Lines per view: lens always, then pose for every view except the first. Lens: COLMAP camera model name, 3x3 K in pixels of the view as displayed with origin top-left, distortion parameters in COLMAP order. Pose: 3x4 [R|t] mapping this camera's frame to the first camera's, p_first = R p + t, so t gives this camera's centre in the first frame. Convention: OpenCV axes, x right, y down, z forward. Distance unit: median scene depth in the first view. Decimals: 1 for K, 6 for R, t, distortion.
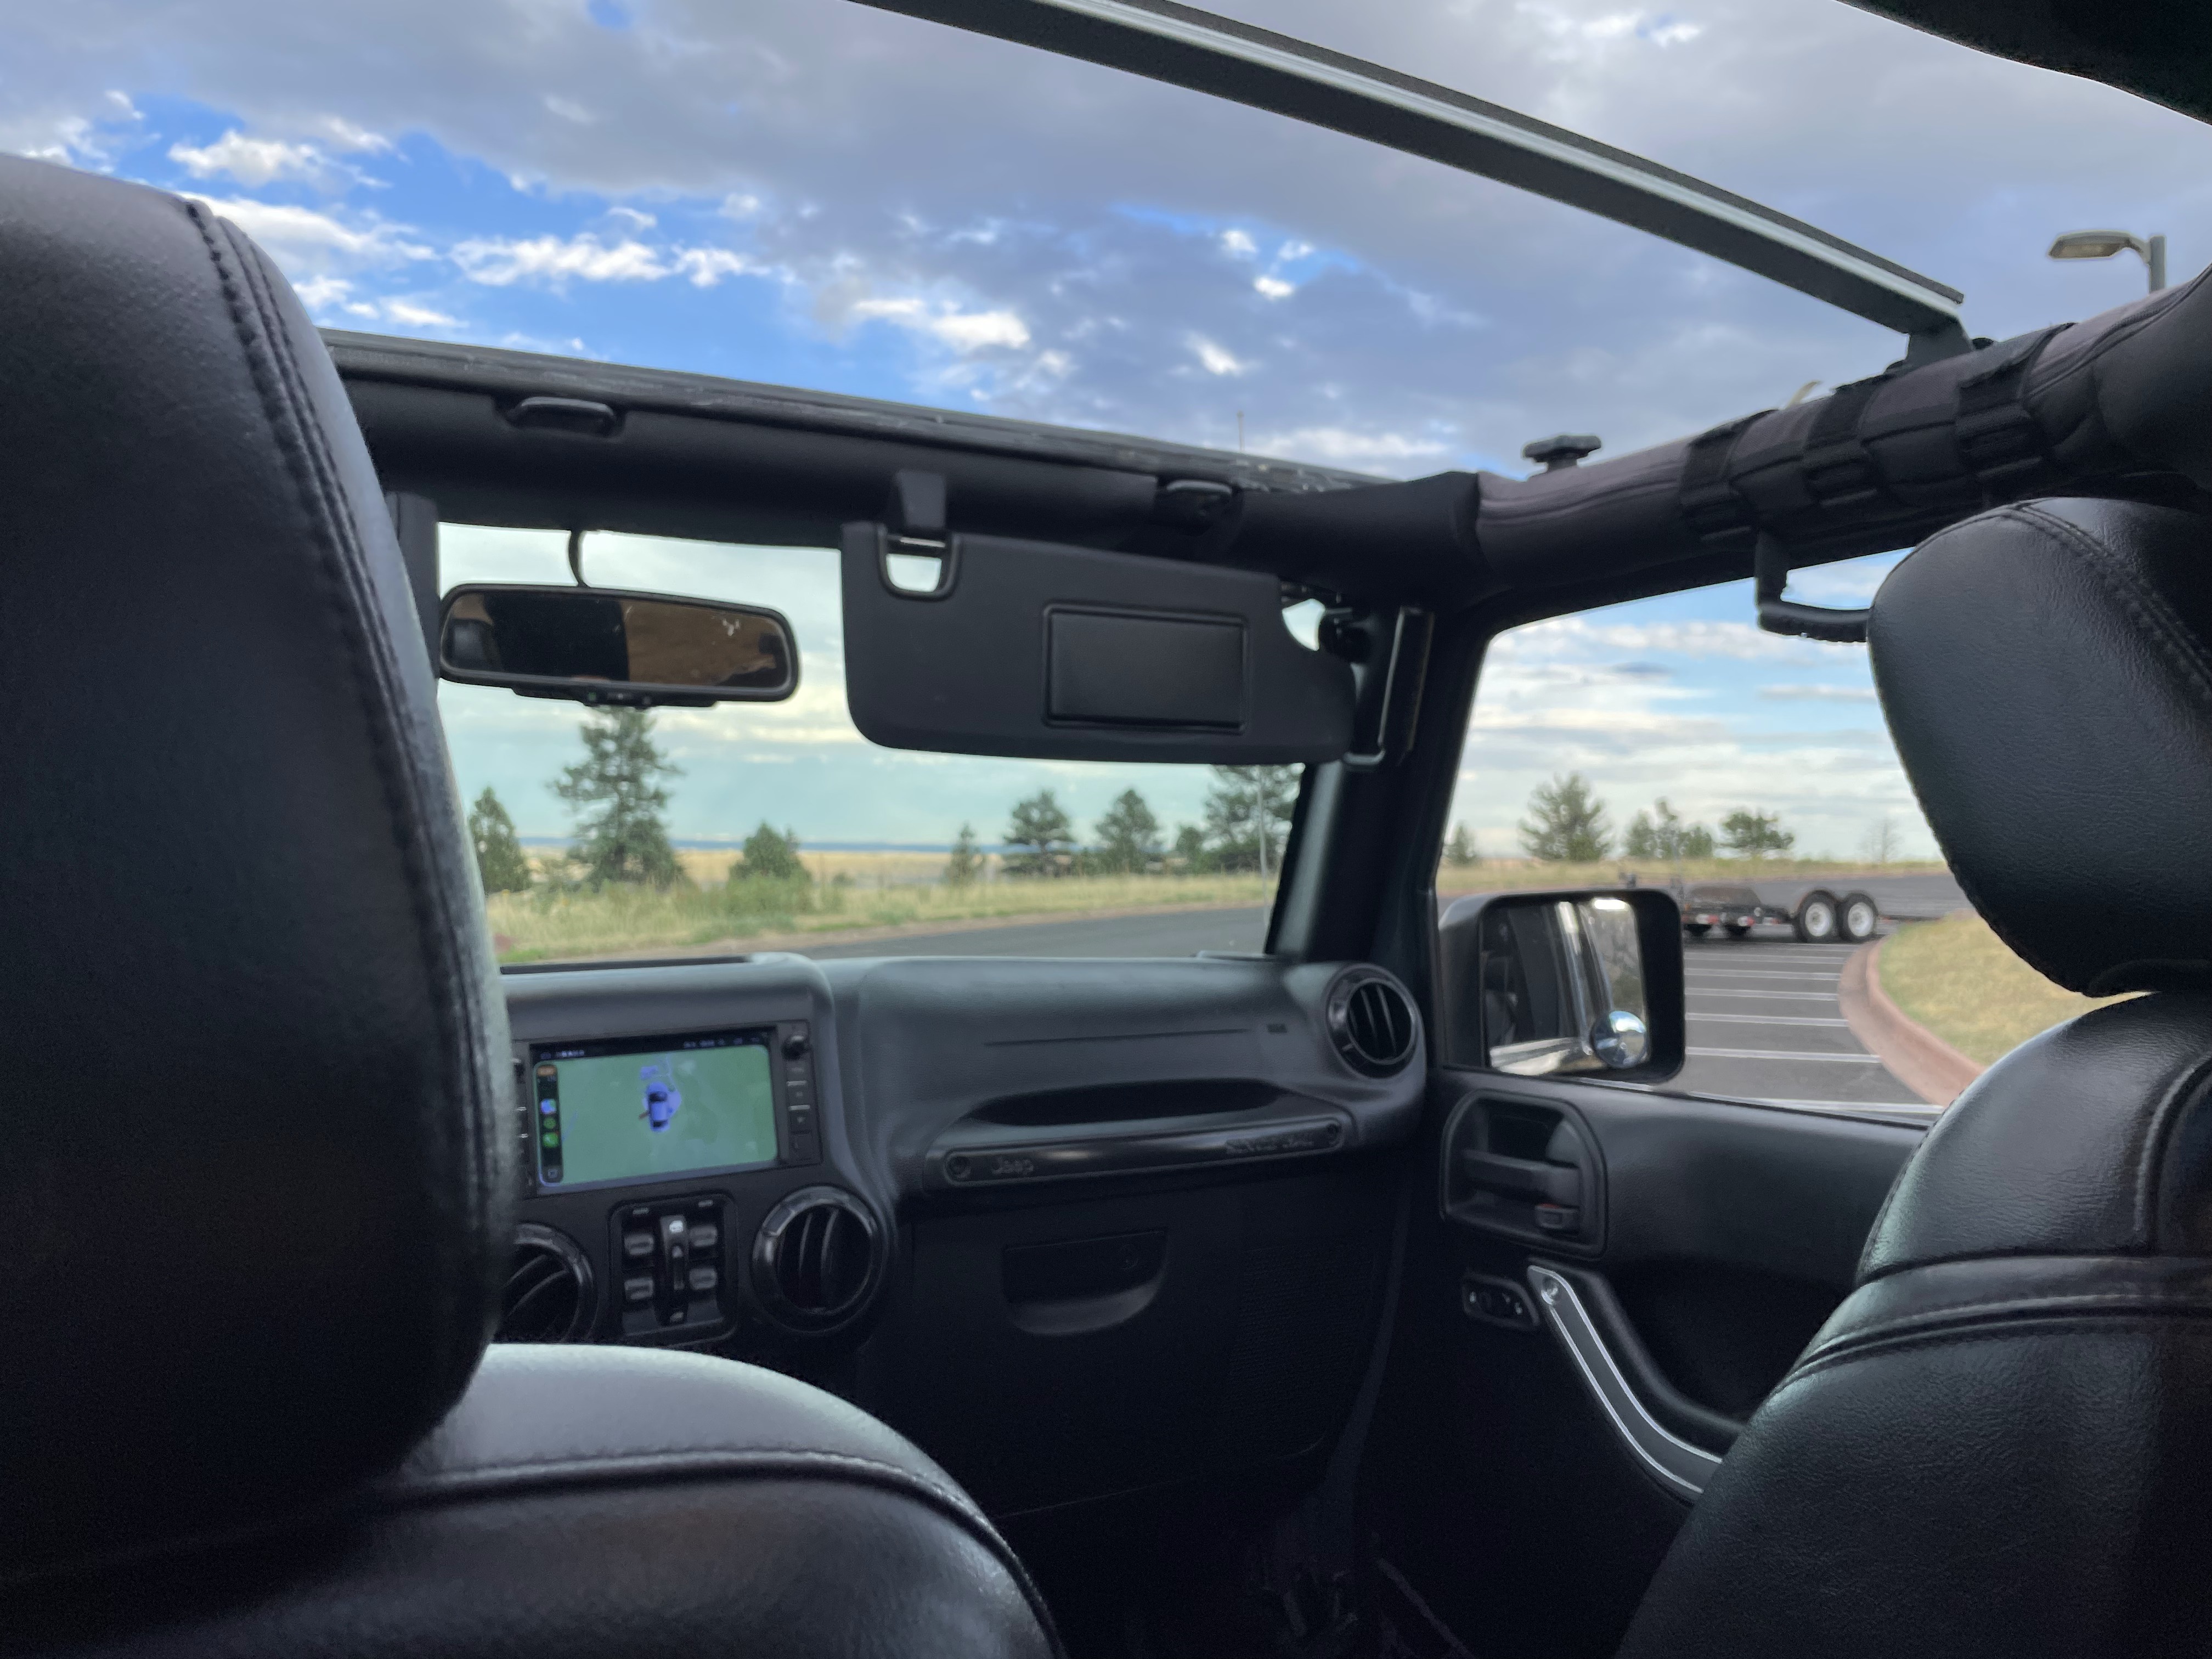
lens RADIAL K [[1719.8, 0, 1119.8], [0, 1719.8, 838.7], [0, 0, 1]] dist [0.071388, -0.106412]
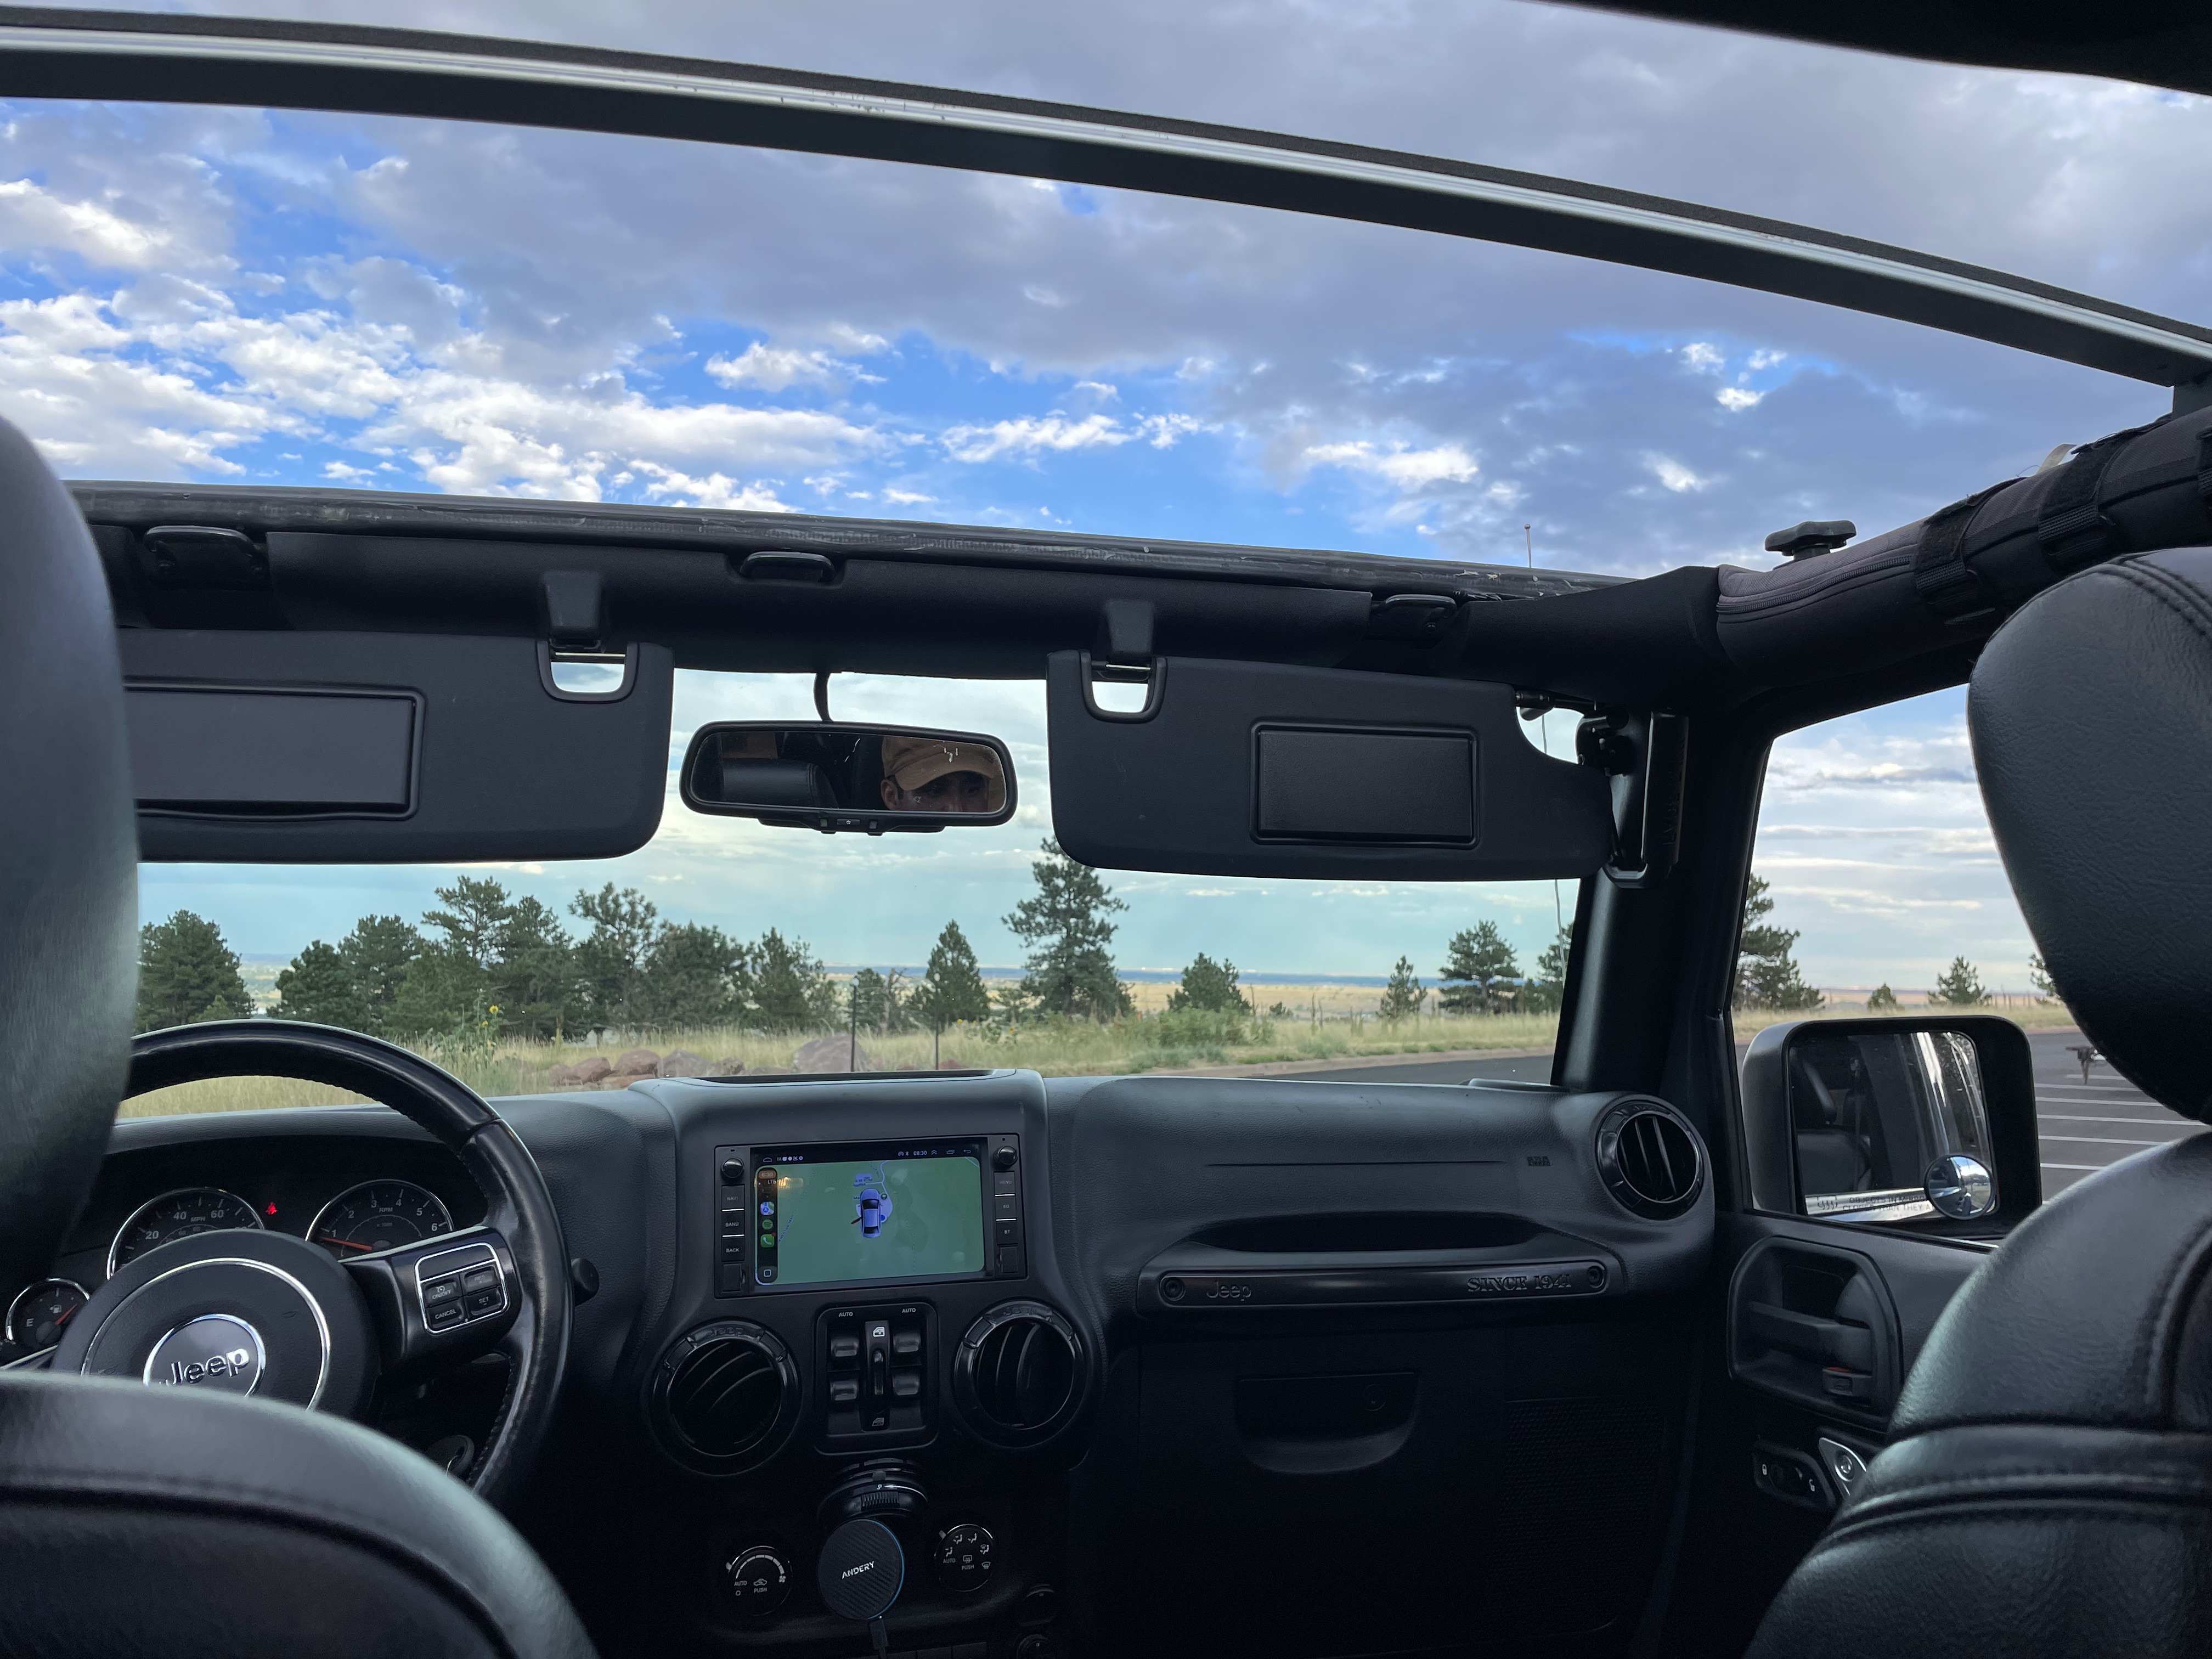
lens RADIAL K [[1719.8, 0, 1122.0], [0, 1719.8, 837.5], [0, 0, 1]] dist [0.071388, -0.106412]
pose [[0.965903, -0.018988, -0.258206, 0.116980], [-0.001225, 0.996961, -0.077898, 0.007702], [0.258900, 0.075558, 0.962944, 0.015718]]
